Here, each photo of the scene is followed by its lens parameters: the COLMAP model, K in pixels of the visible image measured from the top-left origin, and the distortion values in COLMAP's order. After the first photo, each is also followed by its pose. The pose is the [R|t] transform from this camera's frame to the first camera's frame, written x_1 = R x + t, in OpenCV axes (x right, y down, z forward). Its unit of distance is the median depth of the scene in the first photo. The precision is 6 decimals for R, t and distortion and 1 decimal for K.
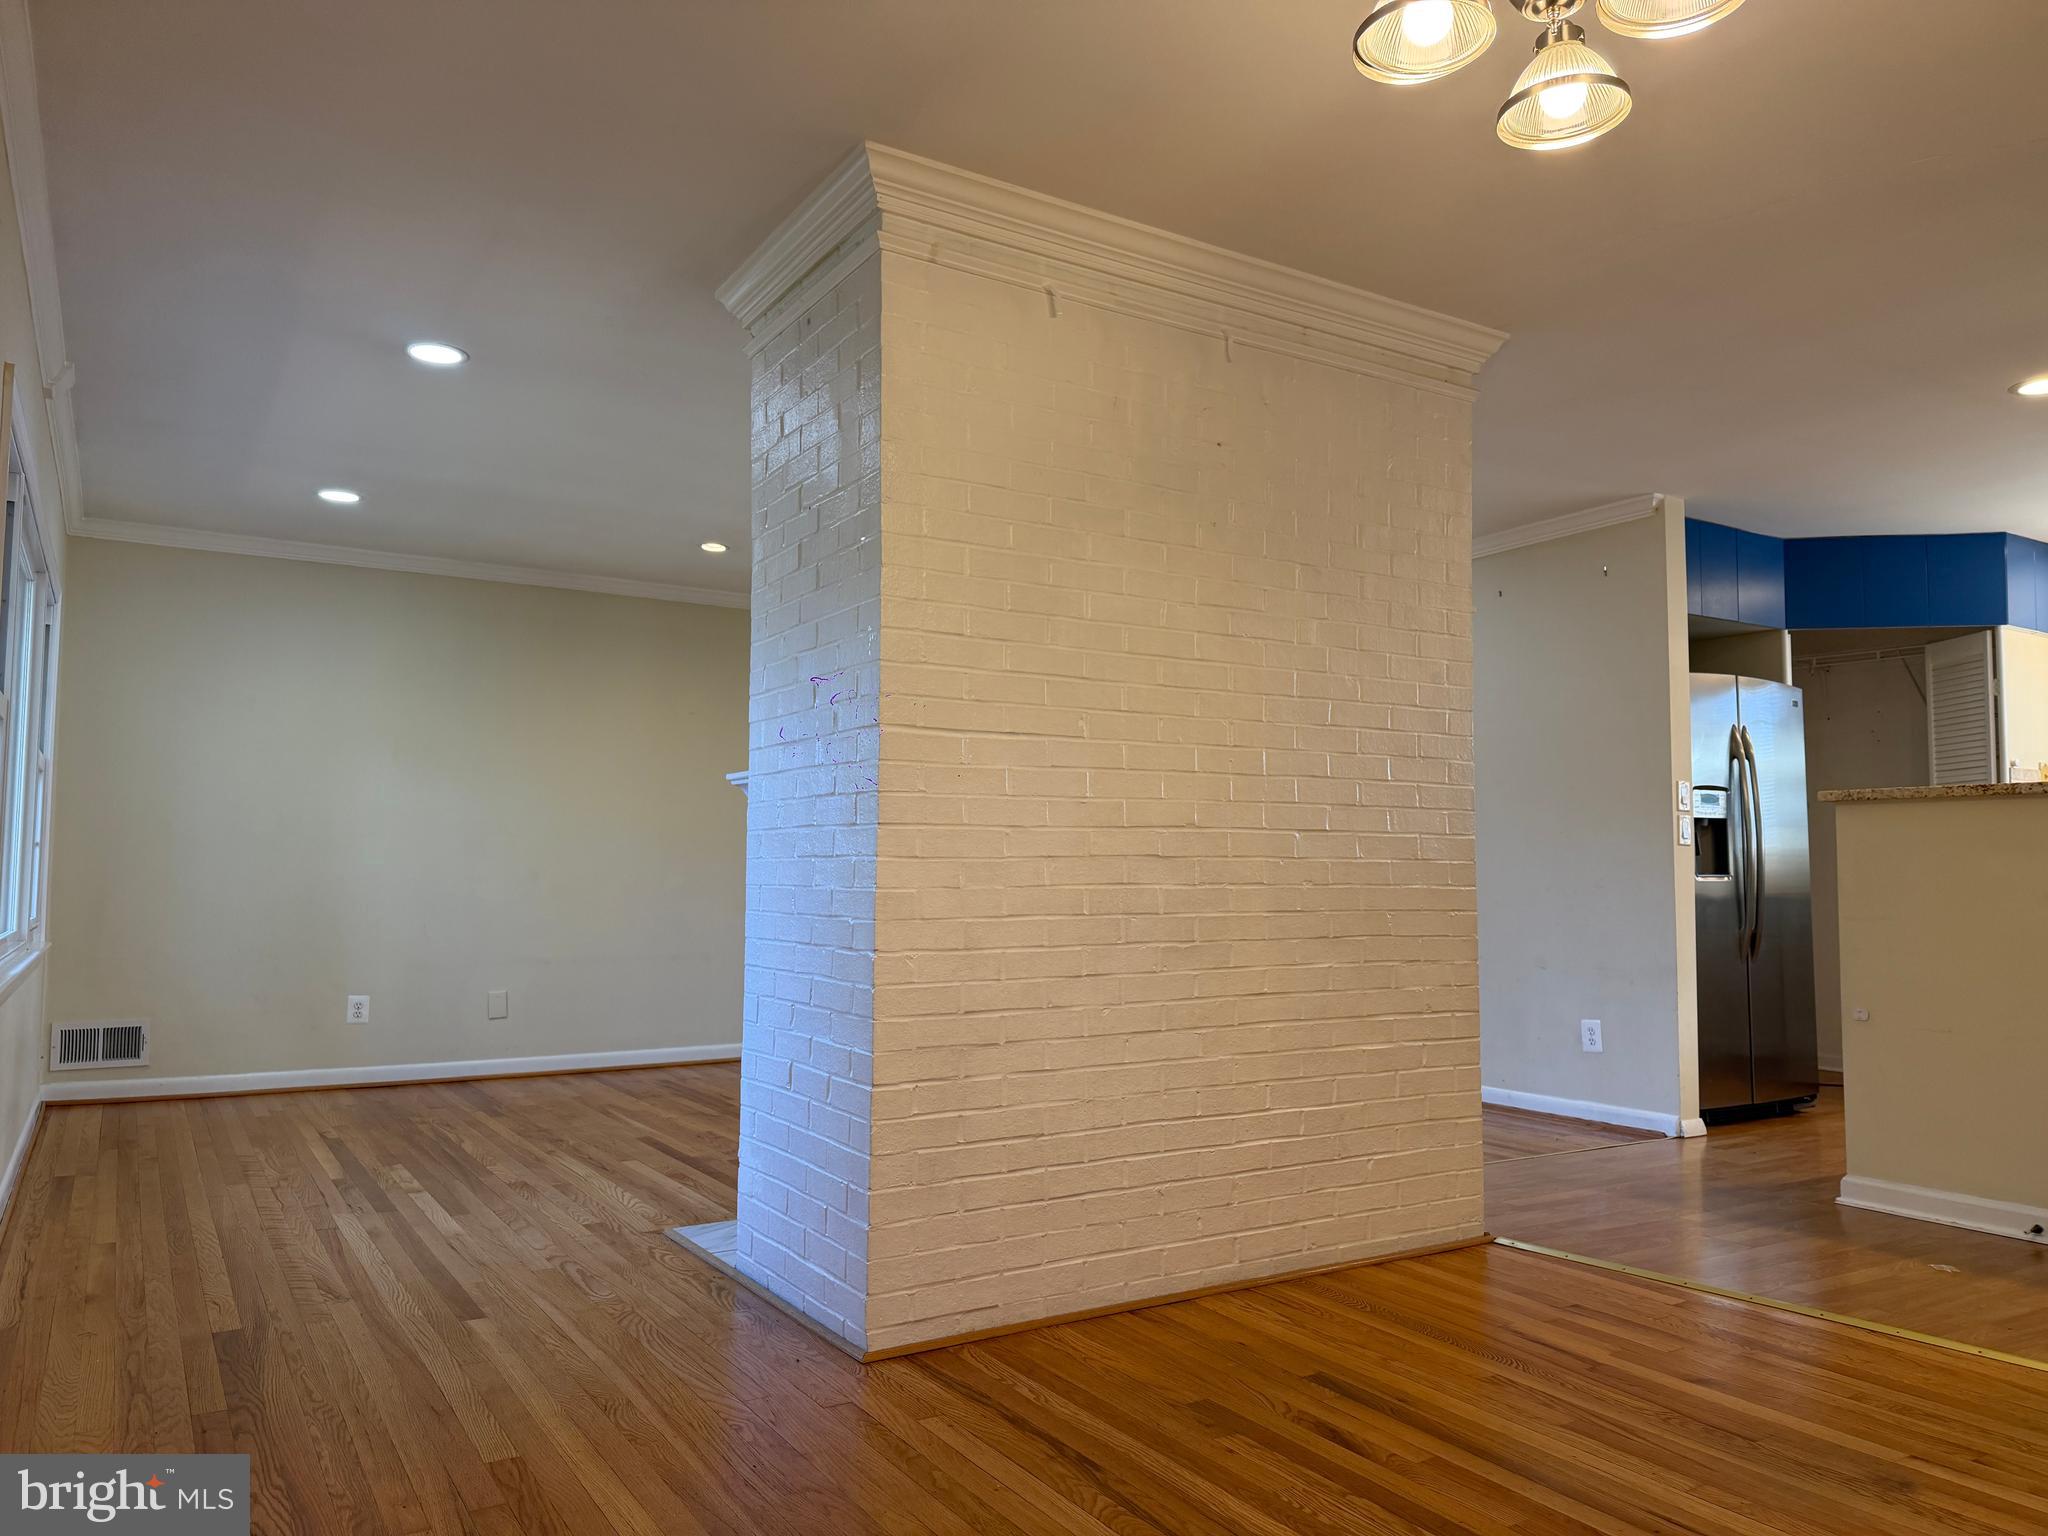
lens RADIAL K [[1461.2, 0, 1029.9], [0, 1461.2, 782.8], [0, 0, 1]] dist [0.021844, -0.047837]
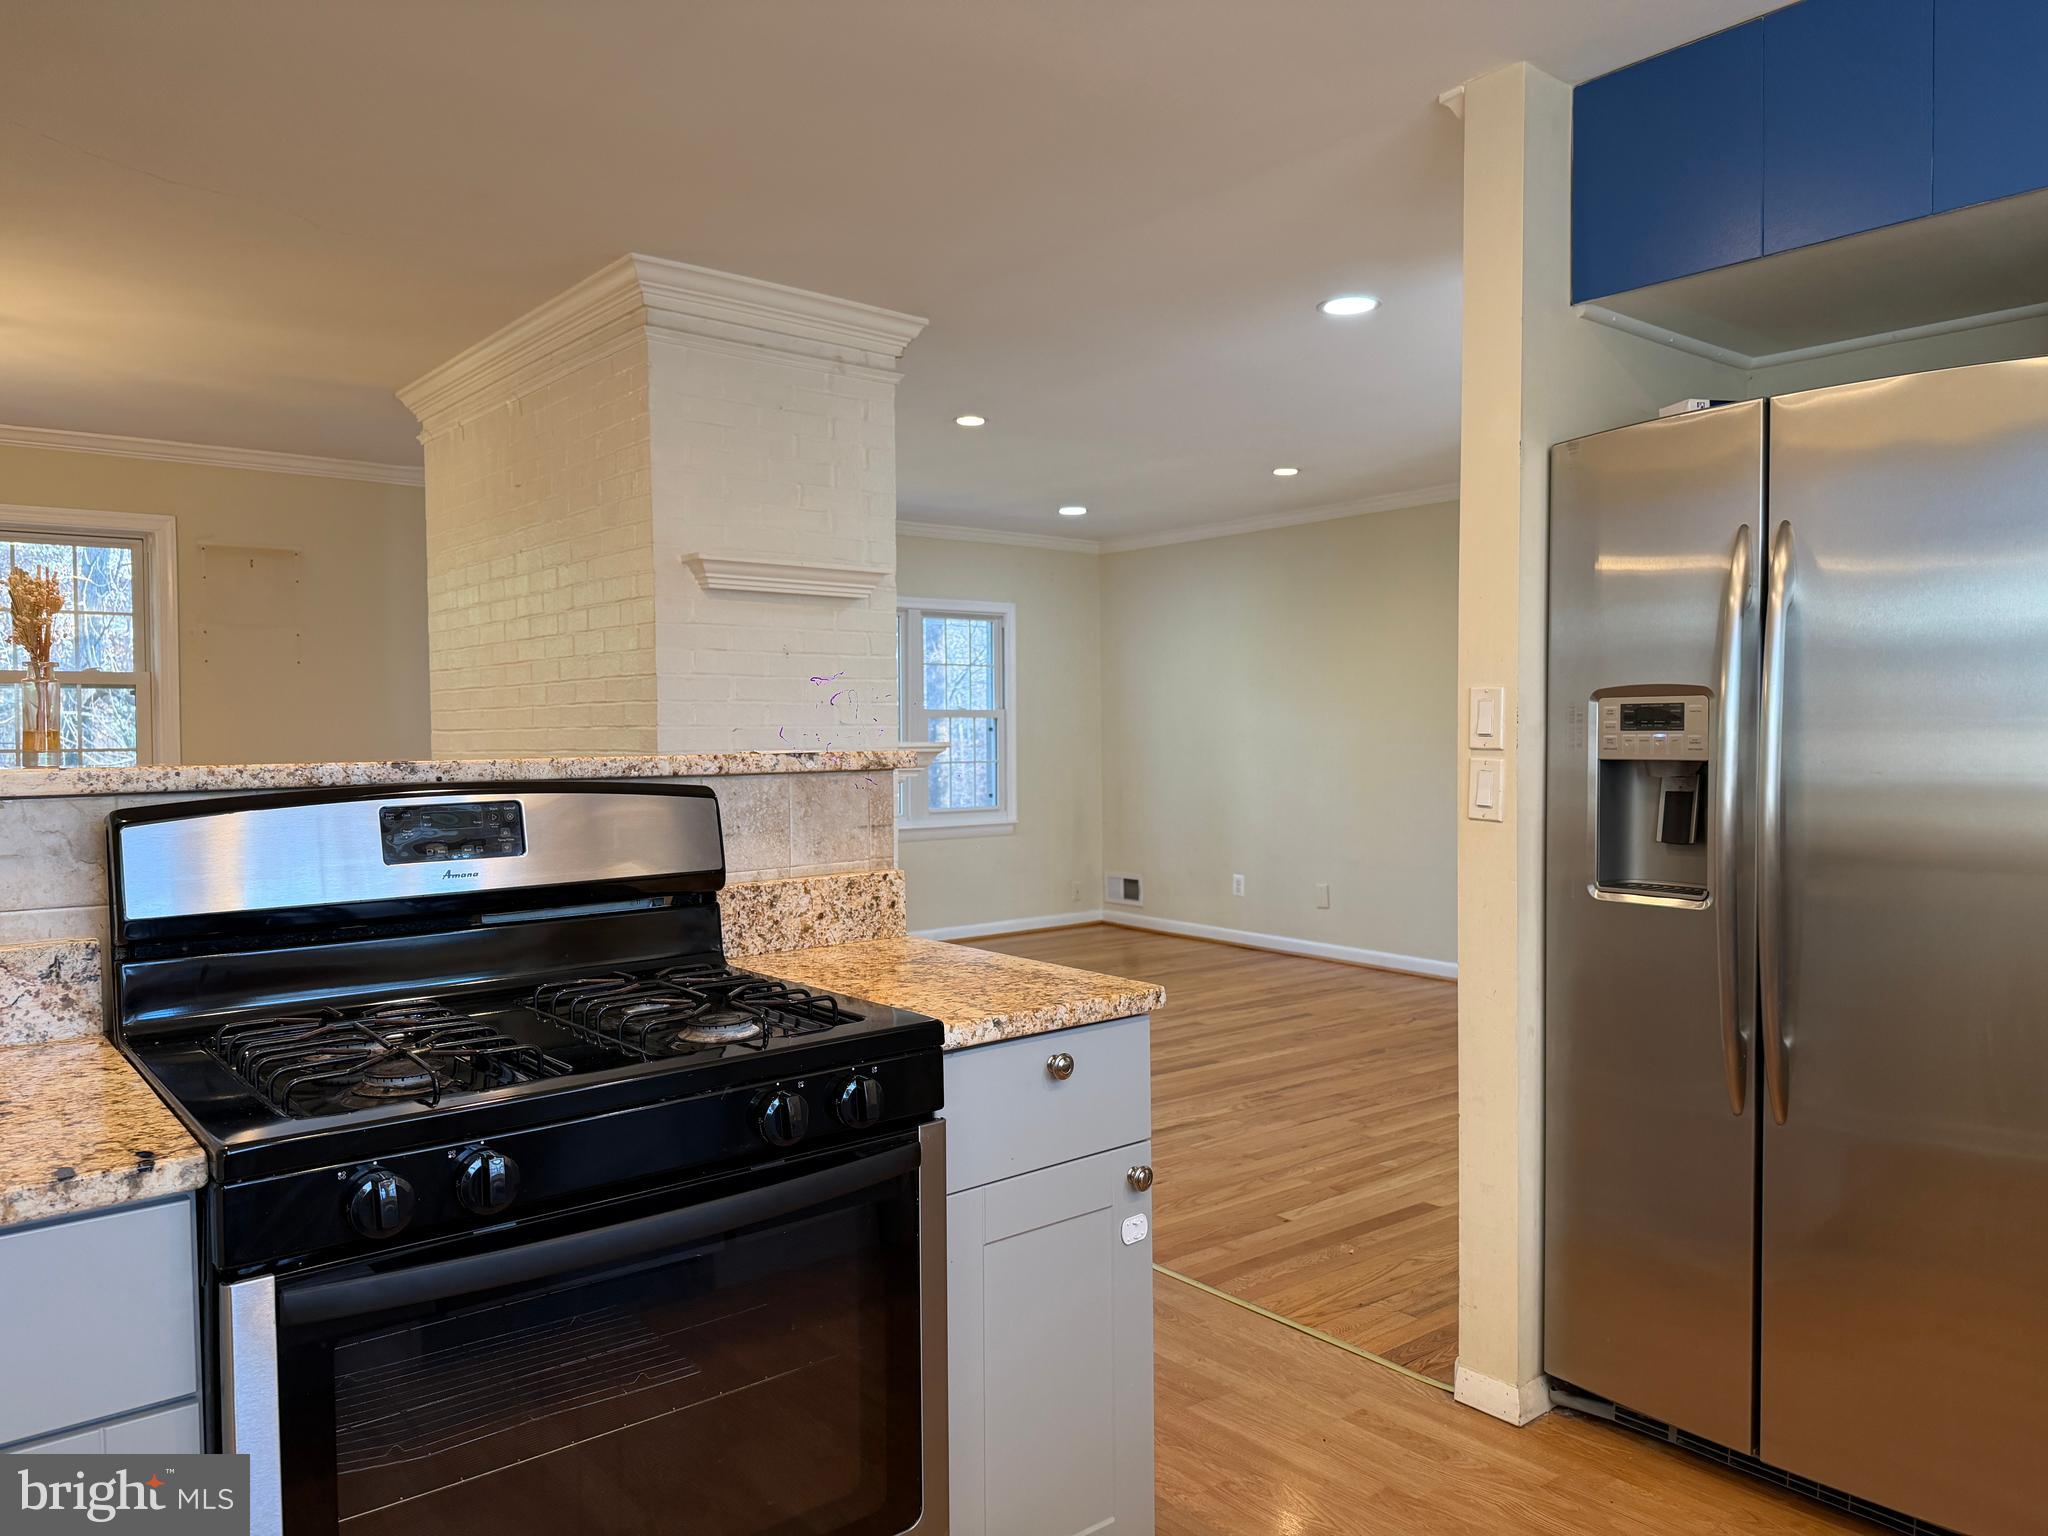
lens RADIAL K [[1430.1, 0, 1033.1], [0, 1430.1, 766.0], [0, 0, 1]] dist [0.096561, -0.137626]
pose [[0.123875, 0.022025, -0.992053, 0.854999], [0.069553, 0.997102, 0.030822, -0.000271], [0.989857, -0.072818, 0.121984, 0.757806]]
